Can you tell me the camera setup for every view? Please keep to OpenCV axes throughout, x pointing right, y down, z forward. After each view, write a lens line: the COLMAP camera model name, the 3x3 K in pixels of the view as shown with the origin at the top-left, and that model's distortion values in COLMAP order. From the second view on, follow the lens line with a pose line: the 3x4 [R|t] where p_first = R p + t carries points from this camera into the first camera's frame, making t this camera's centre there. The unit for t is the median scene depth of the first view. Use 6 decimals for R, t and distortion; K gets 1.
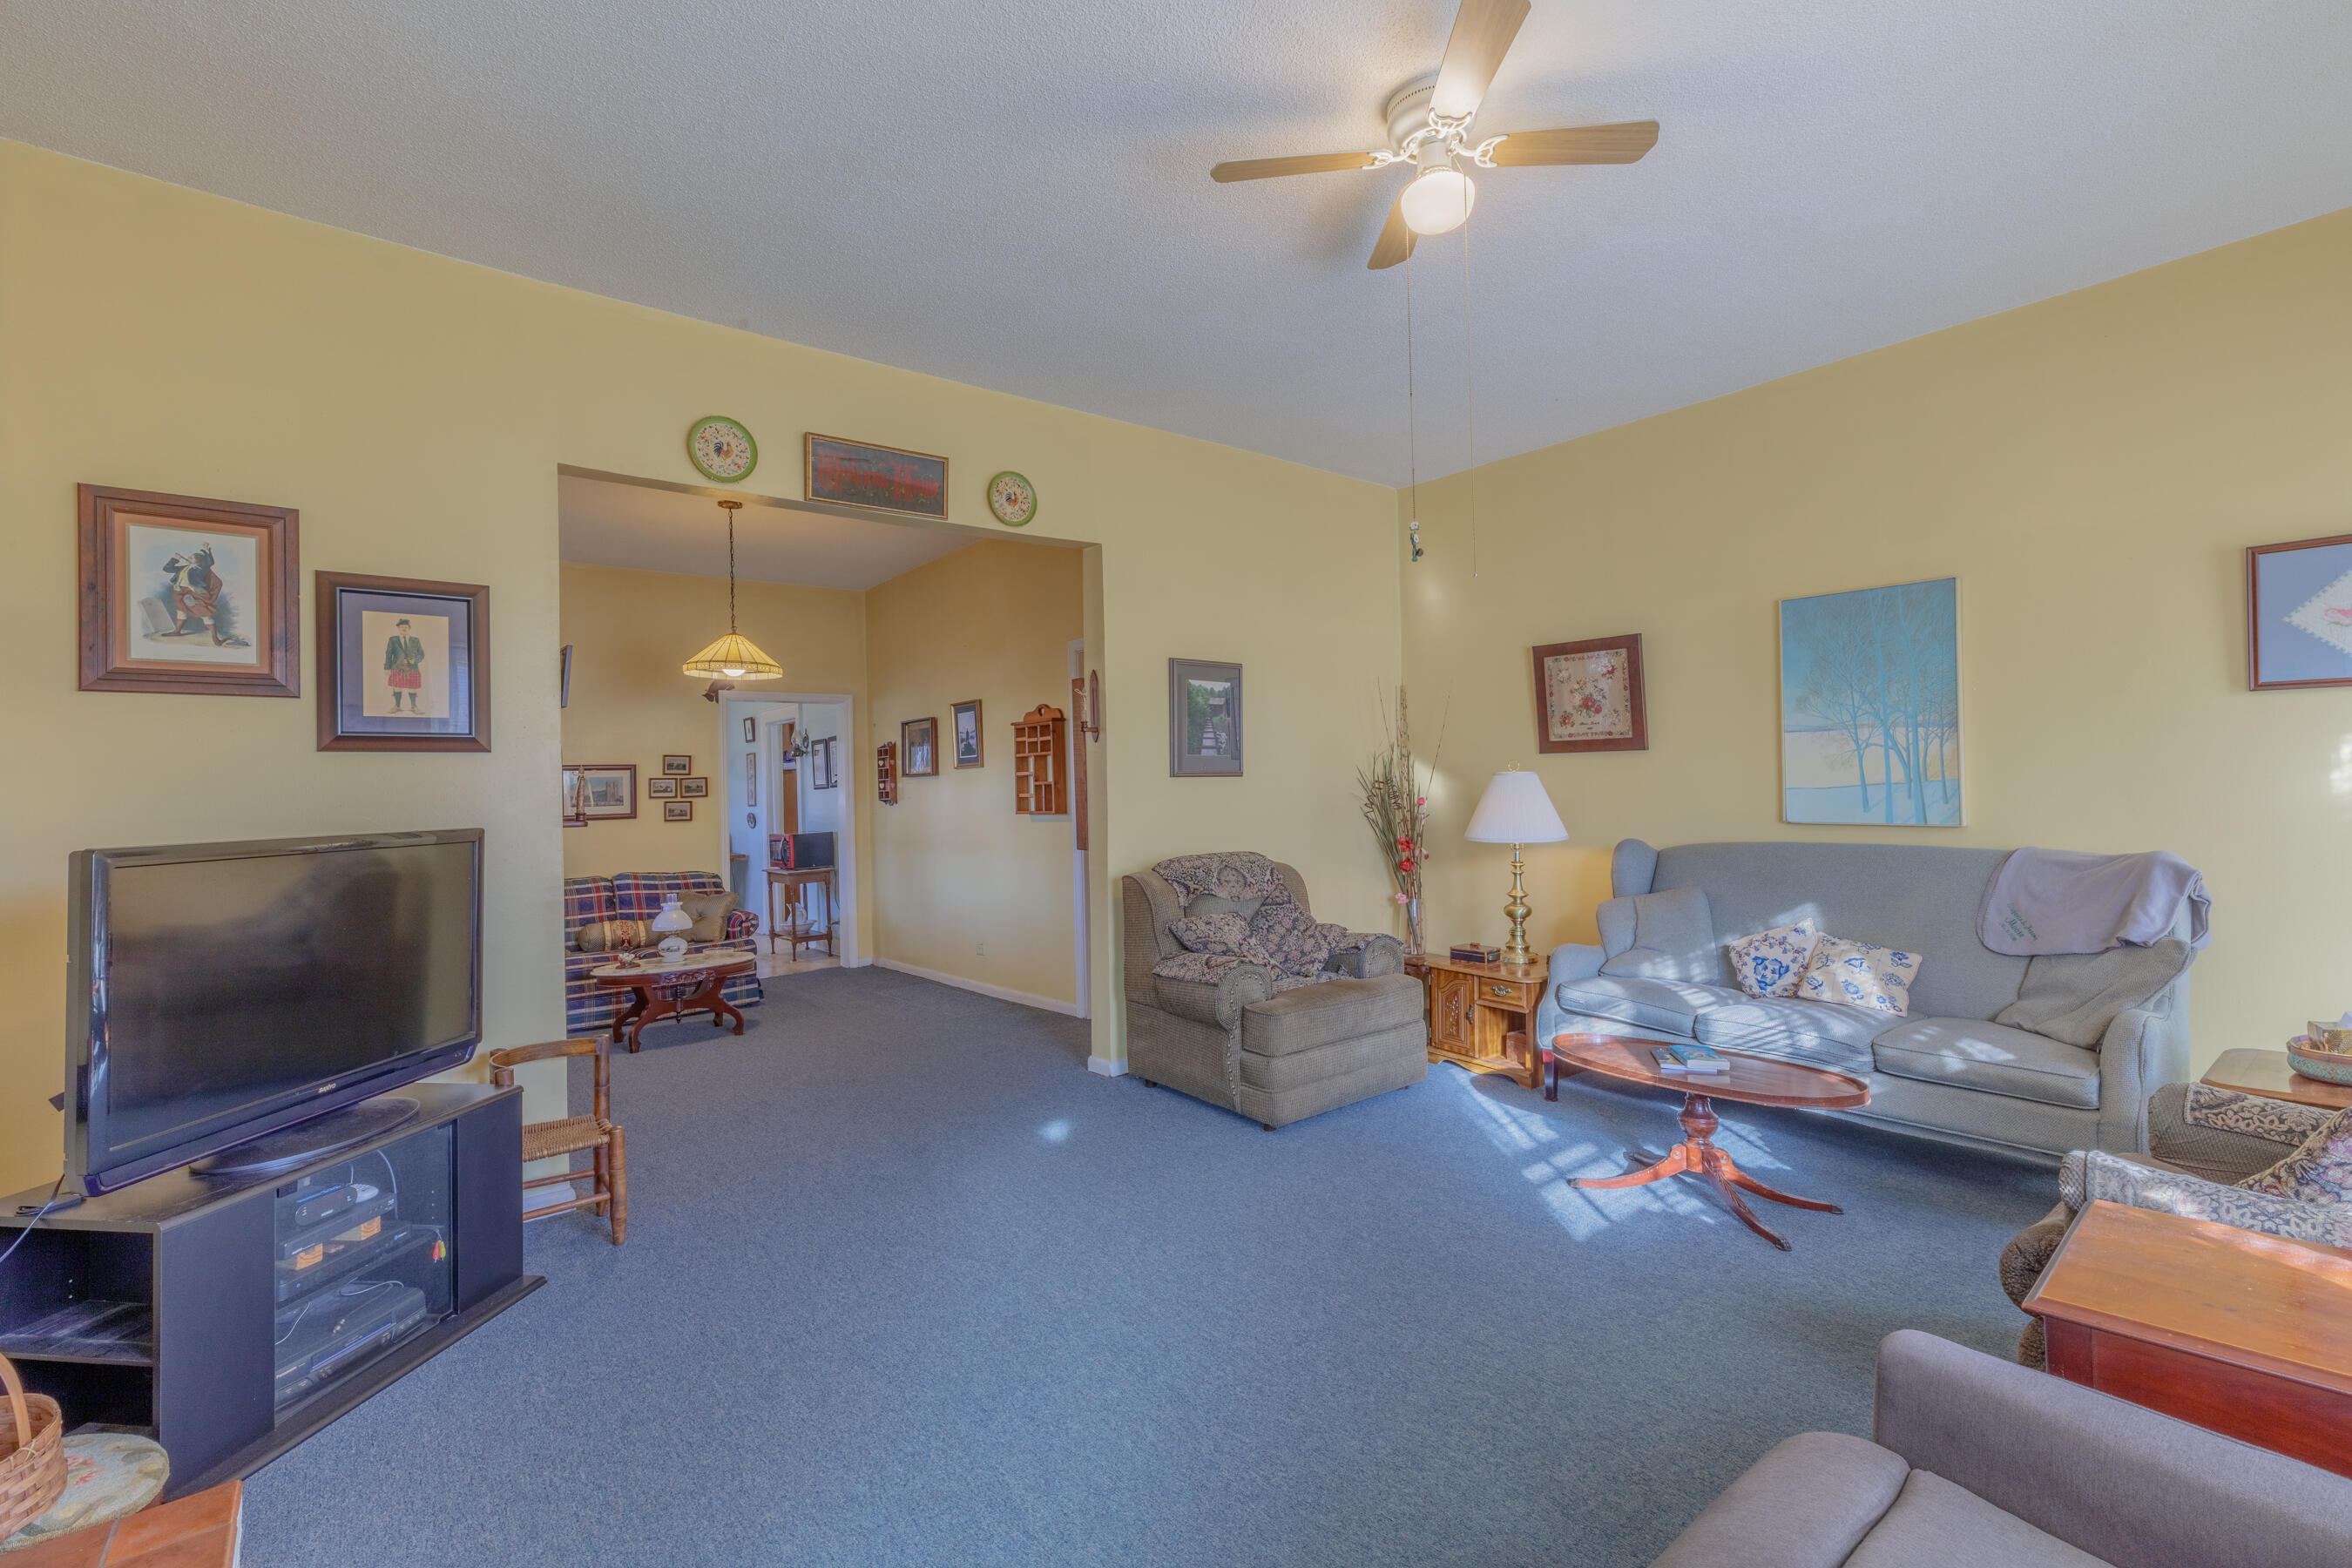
lens RADIAL K [[1064.4, 0, 1186.6], [0, 1064.4, 764.3], [0, 0, 1]] dist [0.003787, -0.000261]
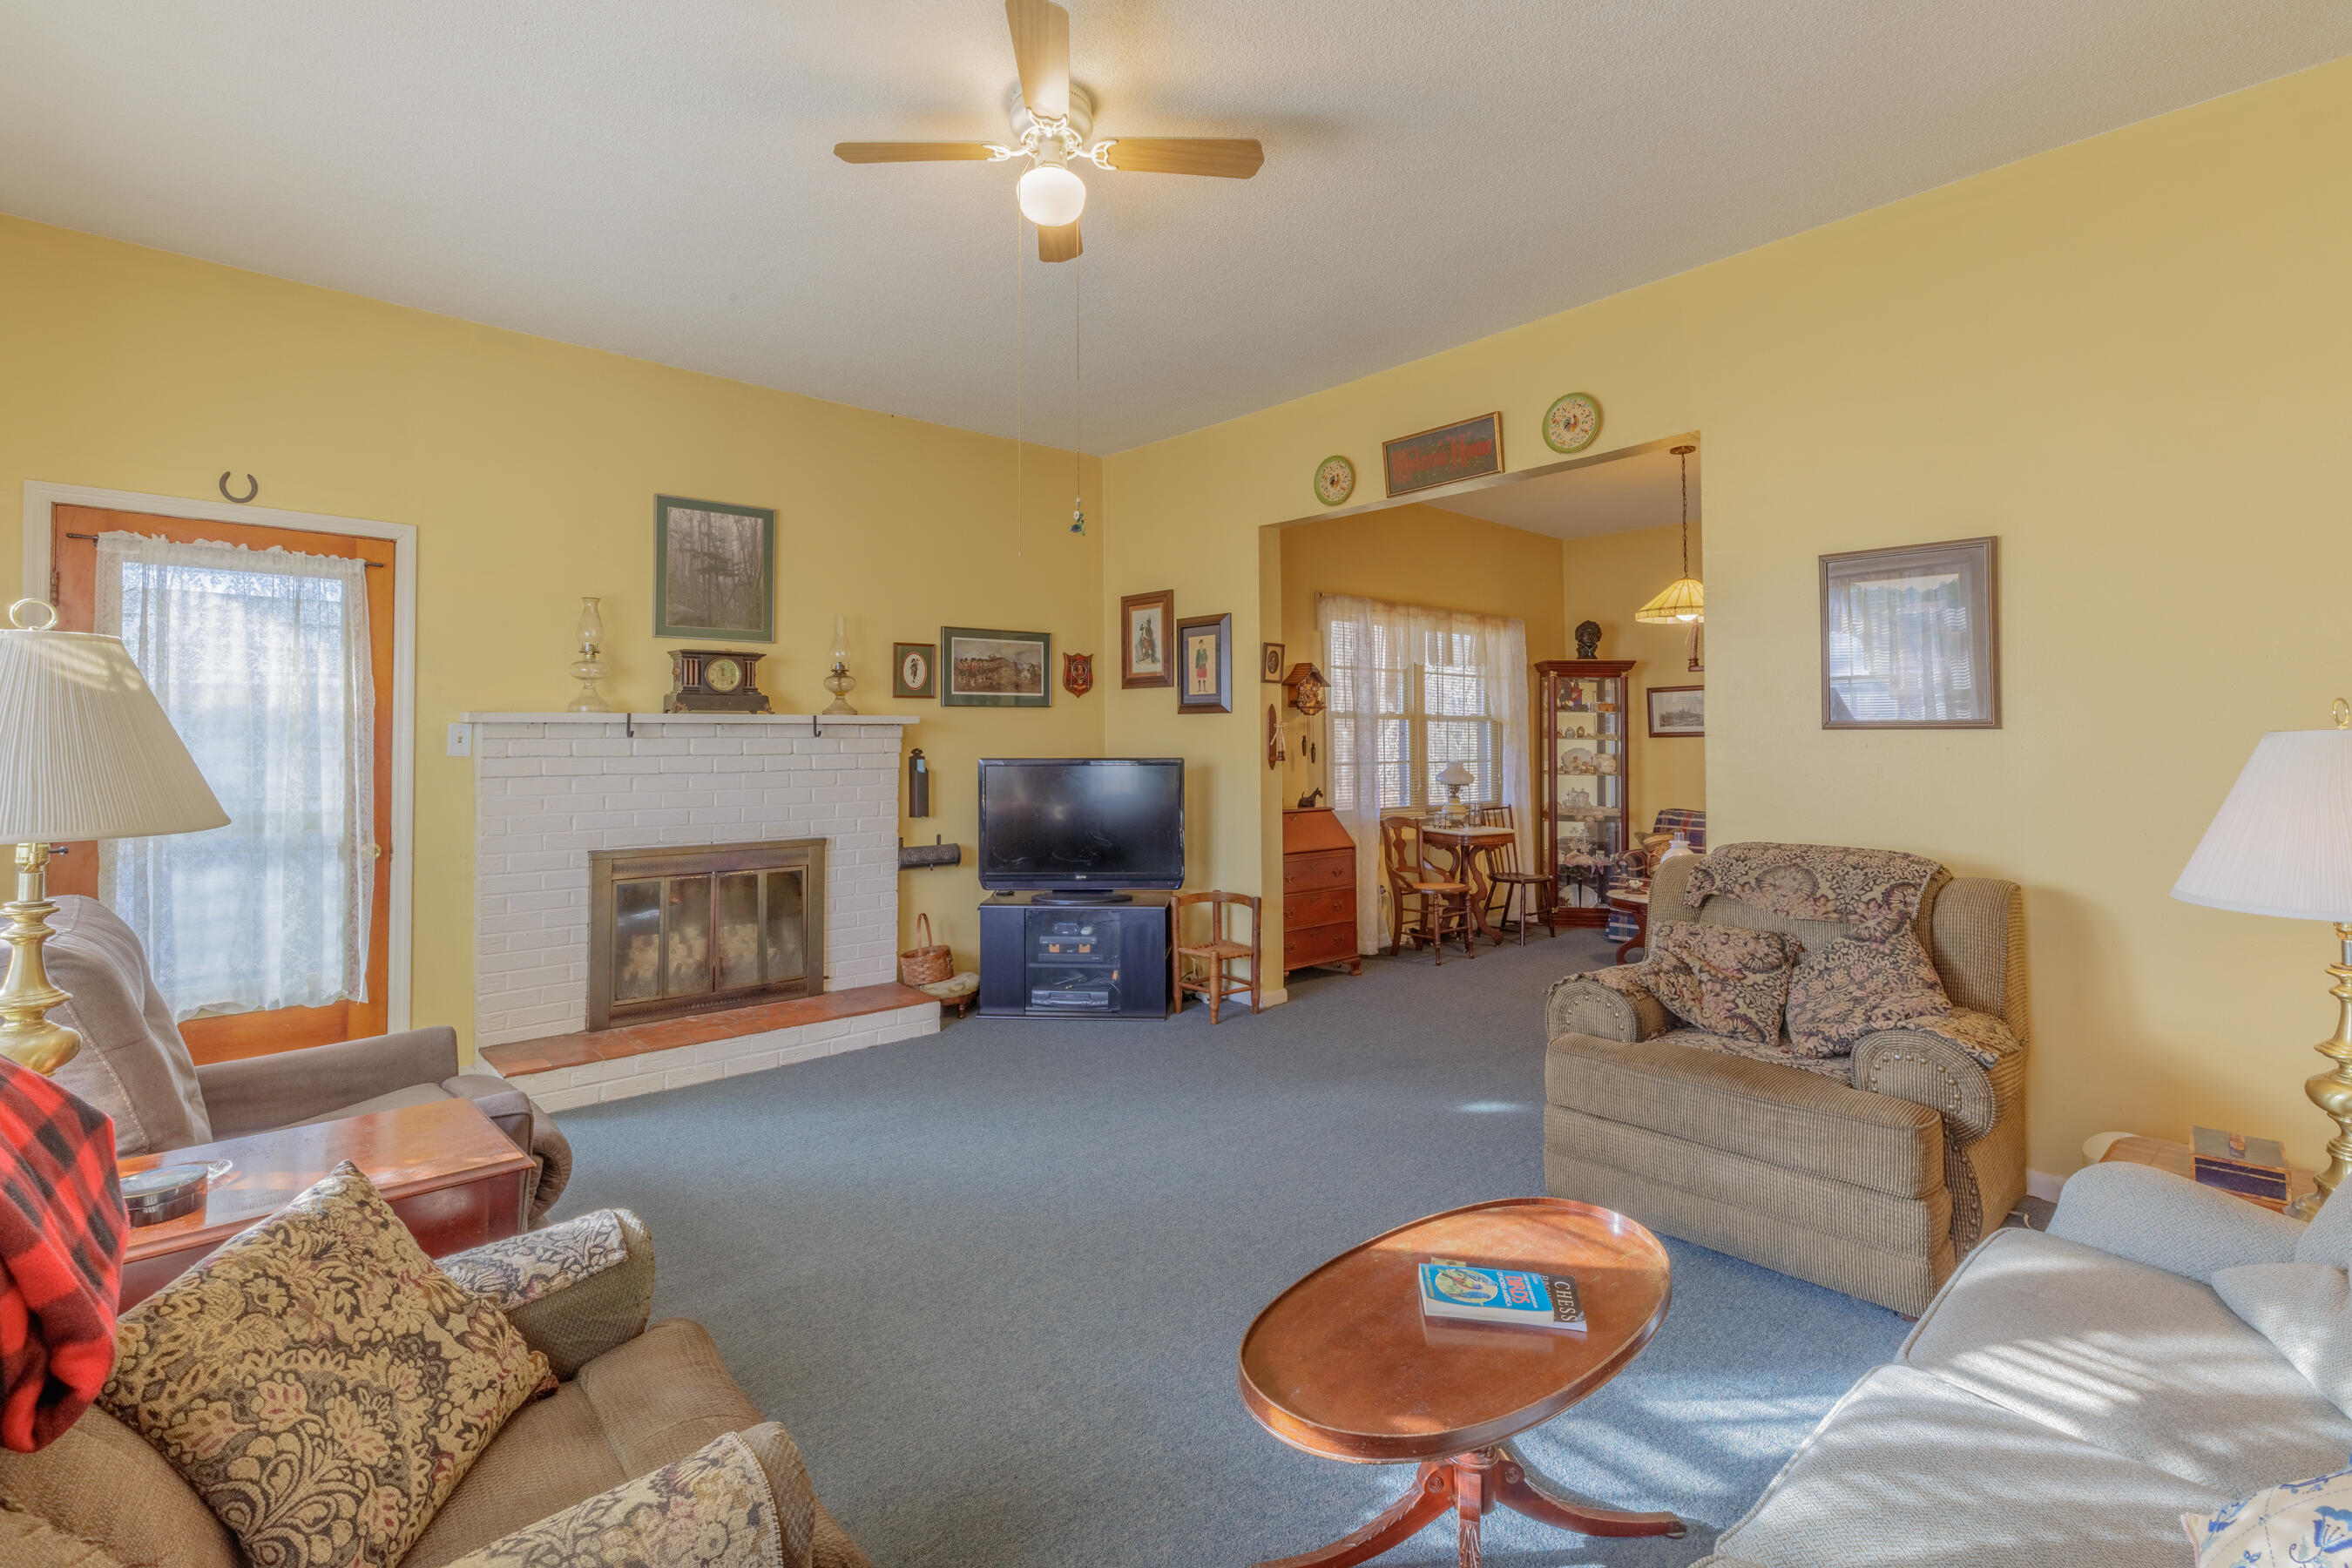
lens RADIAL K [[1064.4, 0, 1160.6], [0, 1064.4, 704.9], [0, 0, 1]] dist [0.003787, -0.000261]
pose [[0.033995, -0.008935, -0.999382, 0.660027], [0.023314, 0.999695, -0.008145, -0.008299], [0.999150, -0.023023, 0.034193, 0.550602]]
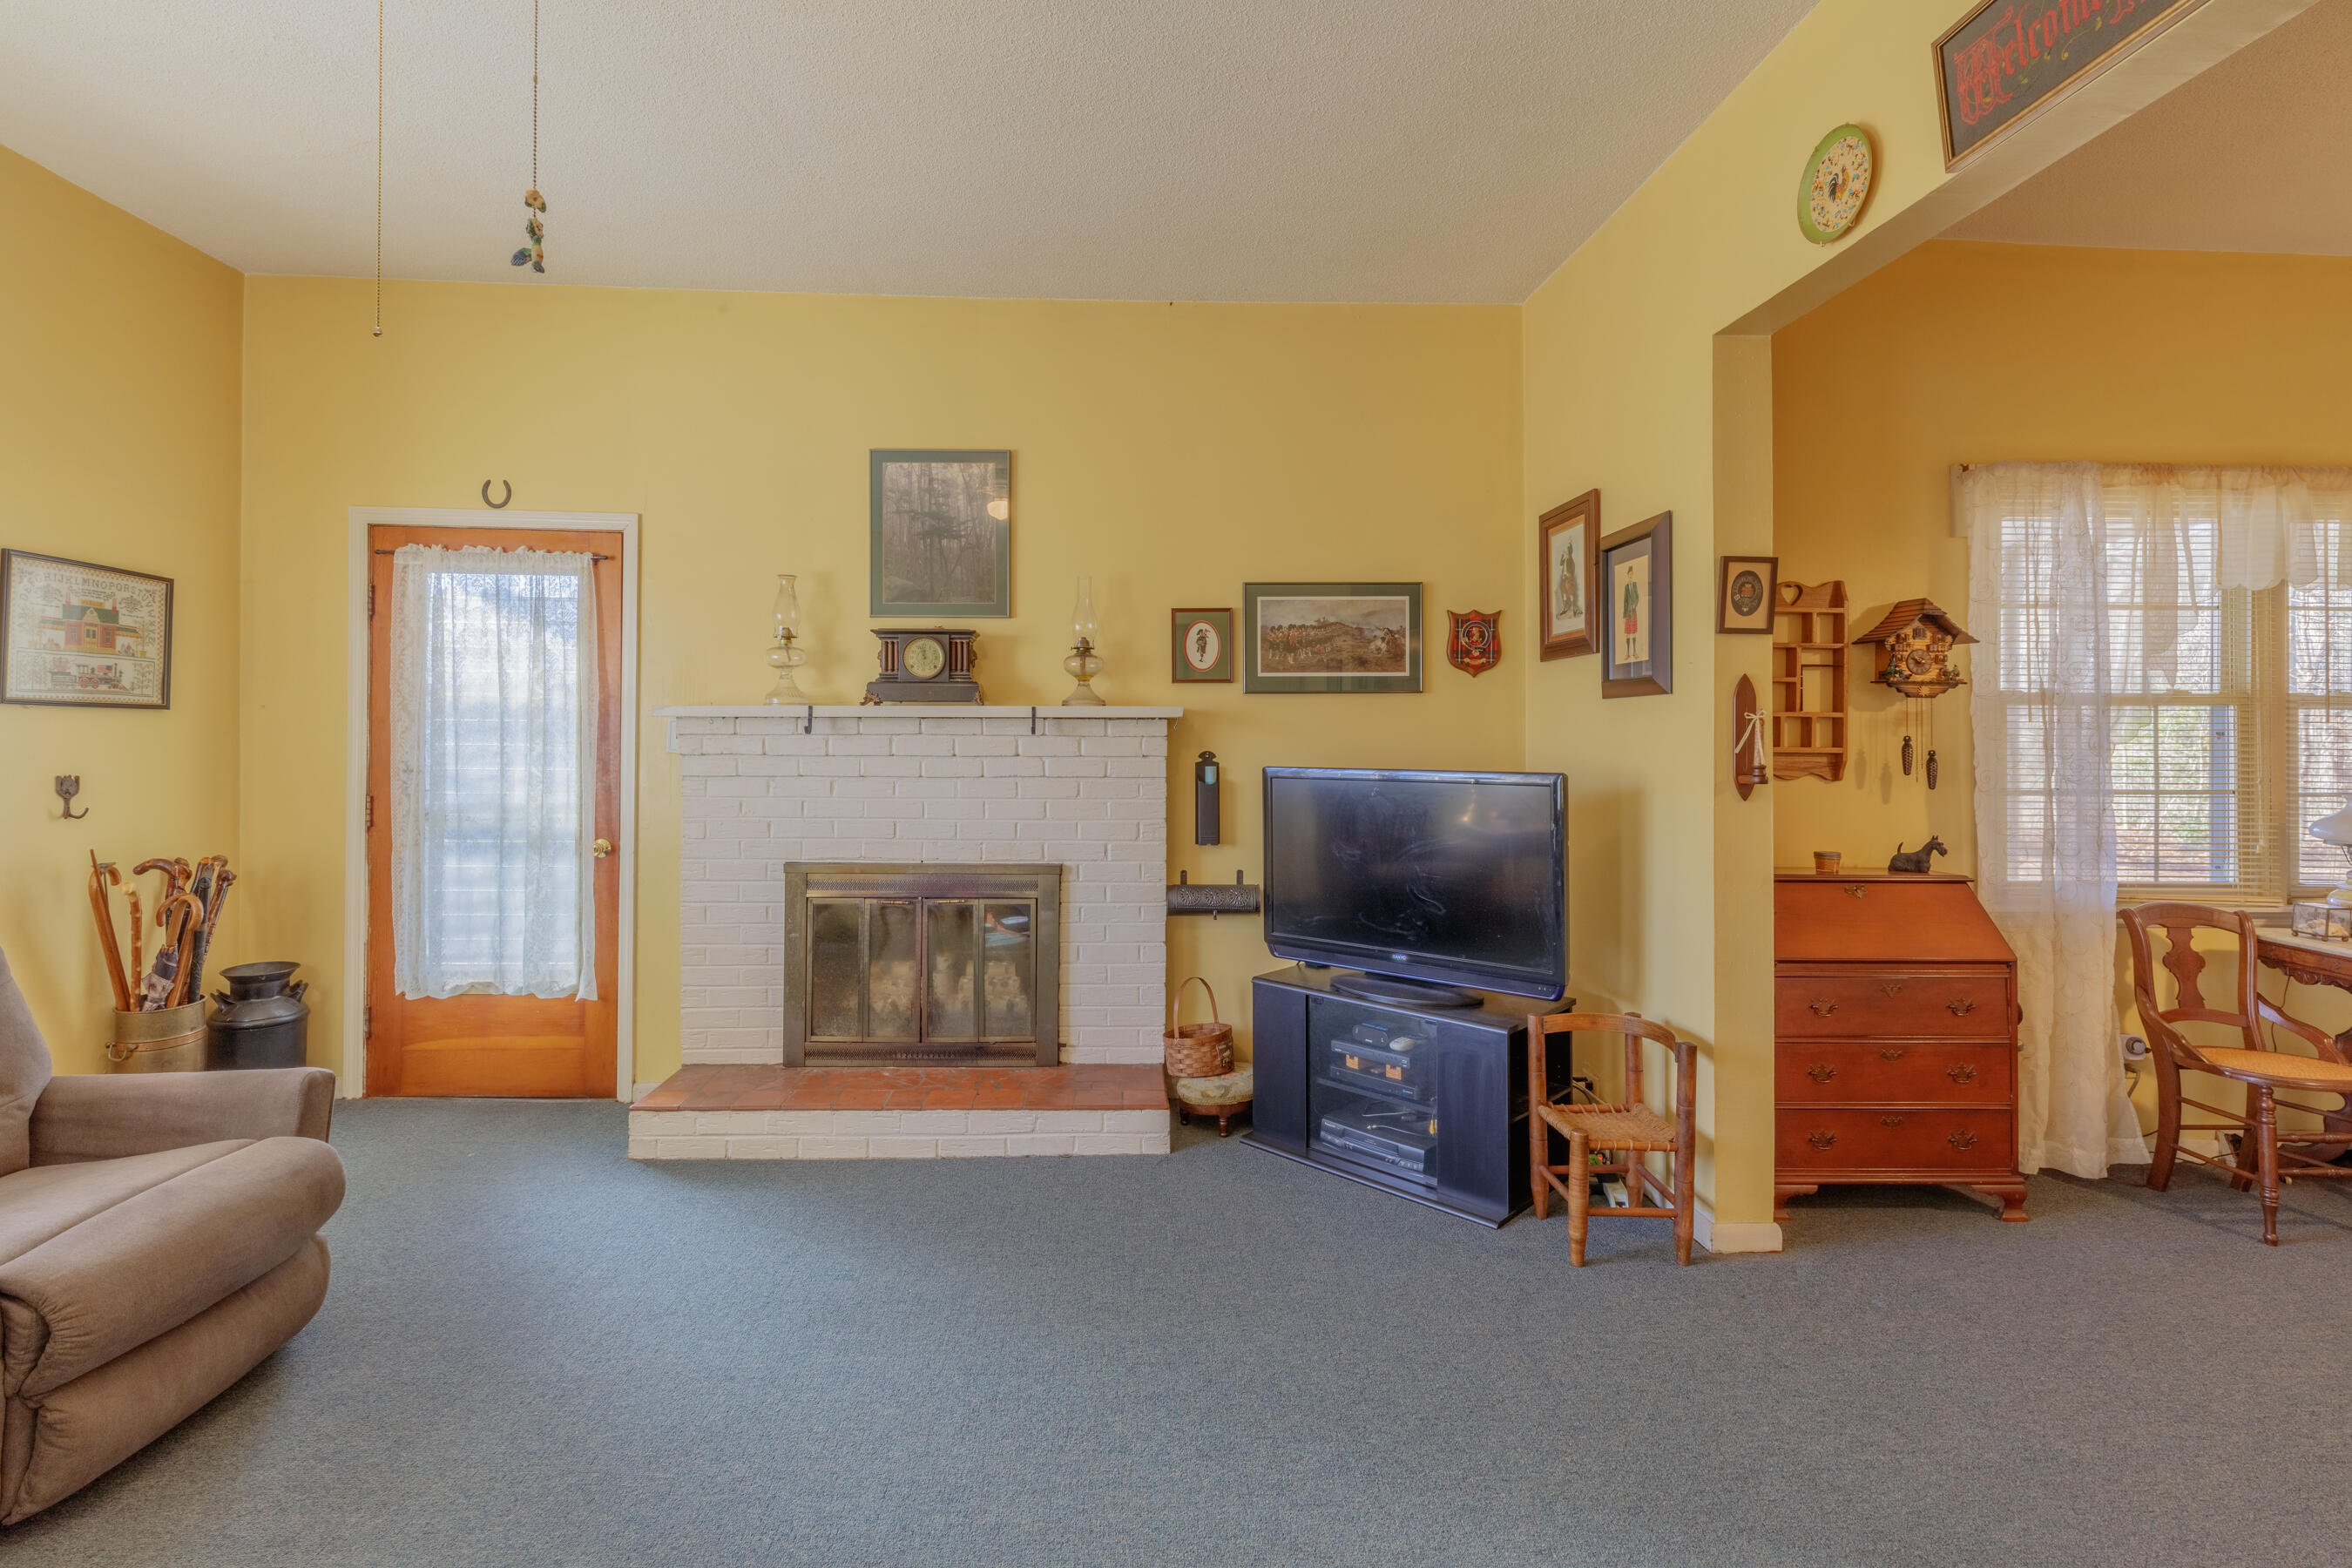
lens RADIAL K [[1064.4, 0, 1151.3], [0, 1064.4, 732.0], [0, 0, 1]] dist [0.003787, -0.000261]
pose [[-0.600449, 0.013301, -0.799552, 0.224142], [0.026297, 0.999649, -0.003119, 0.008523], [0.799230, -0.022899, -0.600589, 0.786847]]
